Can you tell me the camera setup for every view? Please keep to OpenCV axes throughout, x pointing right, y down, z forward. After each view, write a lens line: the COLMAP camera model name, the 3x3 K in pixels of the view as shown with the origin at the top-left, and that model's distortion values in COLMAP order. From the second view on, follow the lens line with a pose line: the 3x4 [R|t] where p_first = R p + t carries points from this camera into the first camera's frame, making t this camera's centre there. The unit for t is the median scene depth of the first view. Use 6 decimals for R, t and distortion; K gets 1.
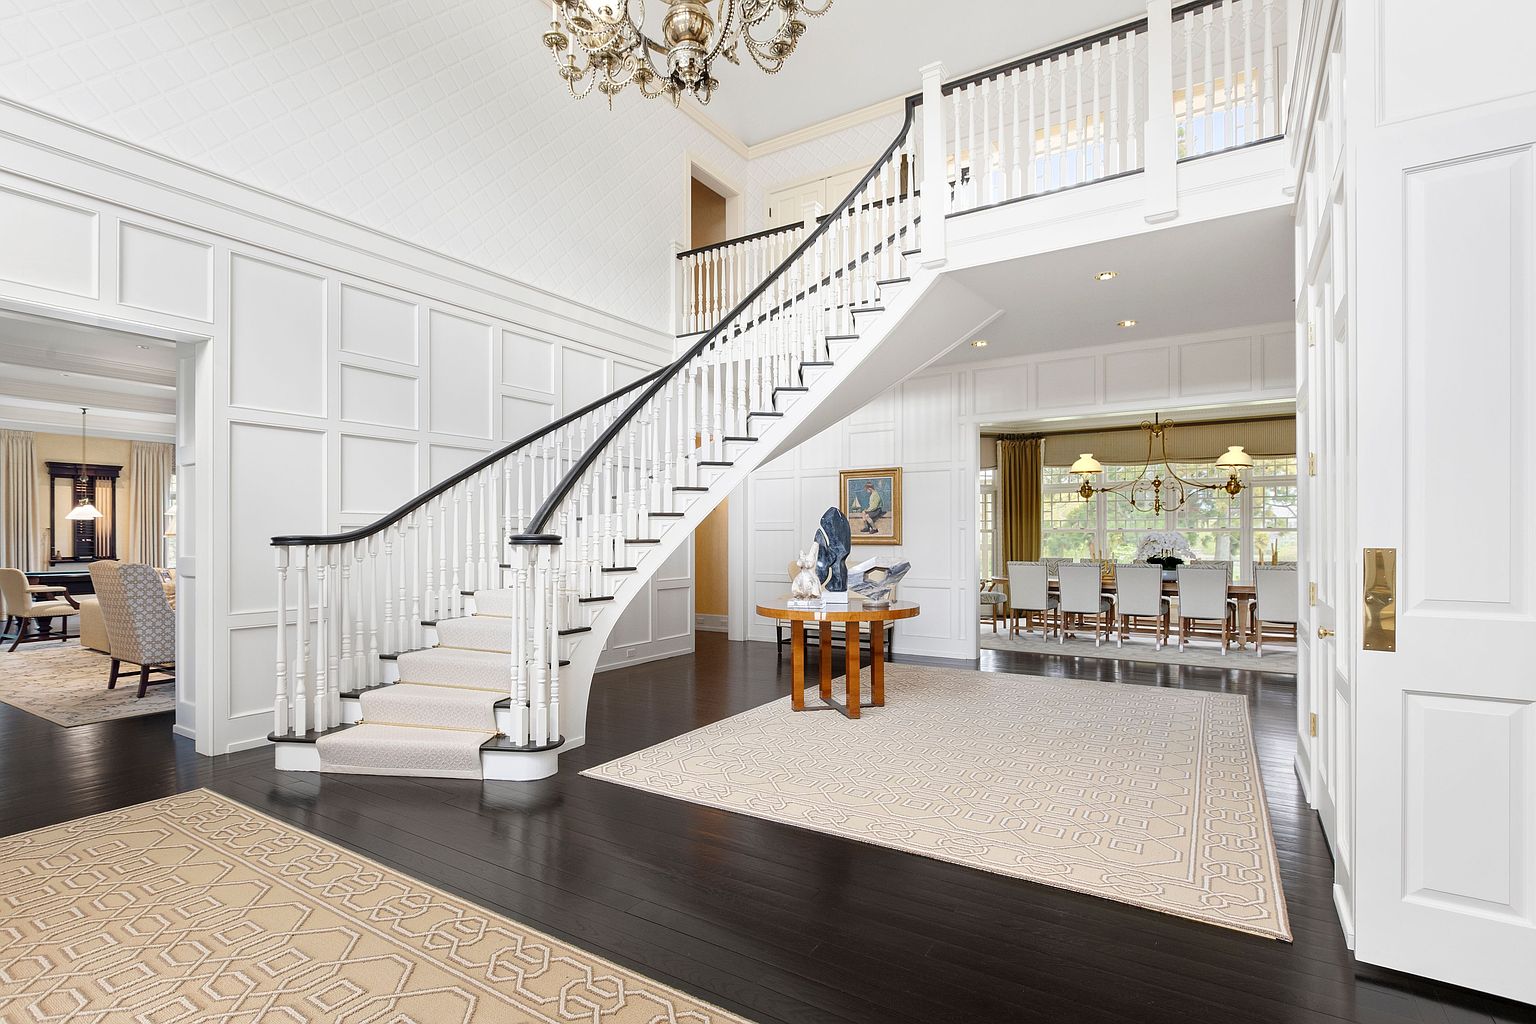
lens RADIAL K [[730.0, 0, 754.5], [0, 730.0, 523.2], [0, 0, 1]] dist [-0.002963, 0.000455]
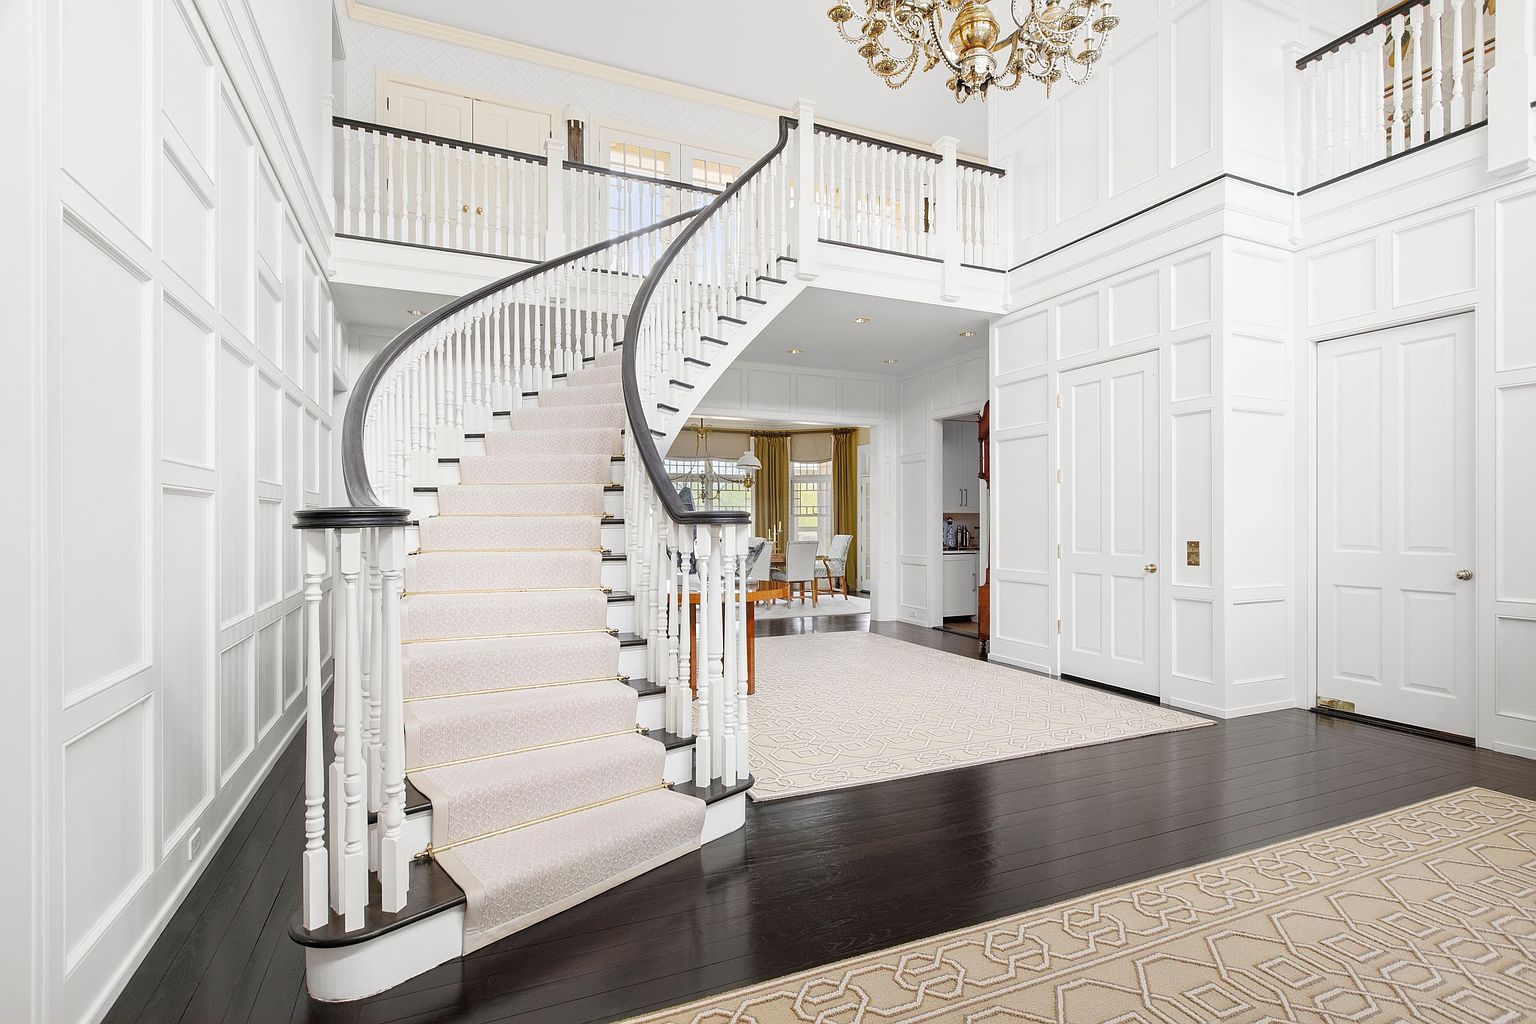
lens RADIAL K [[730.0, 0, 756.6], [0, 730.0, 520.7], [0, 0, 1]] dist [-0.002963, 0.000455]
pose [[0.553330, -0.002670, 0.832958, -0.438603], [-0.007945, 0.999932, 0.008484, 0.009423], [-0.832924, -0.011313, 0.553271, 0.253575]]
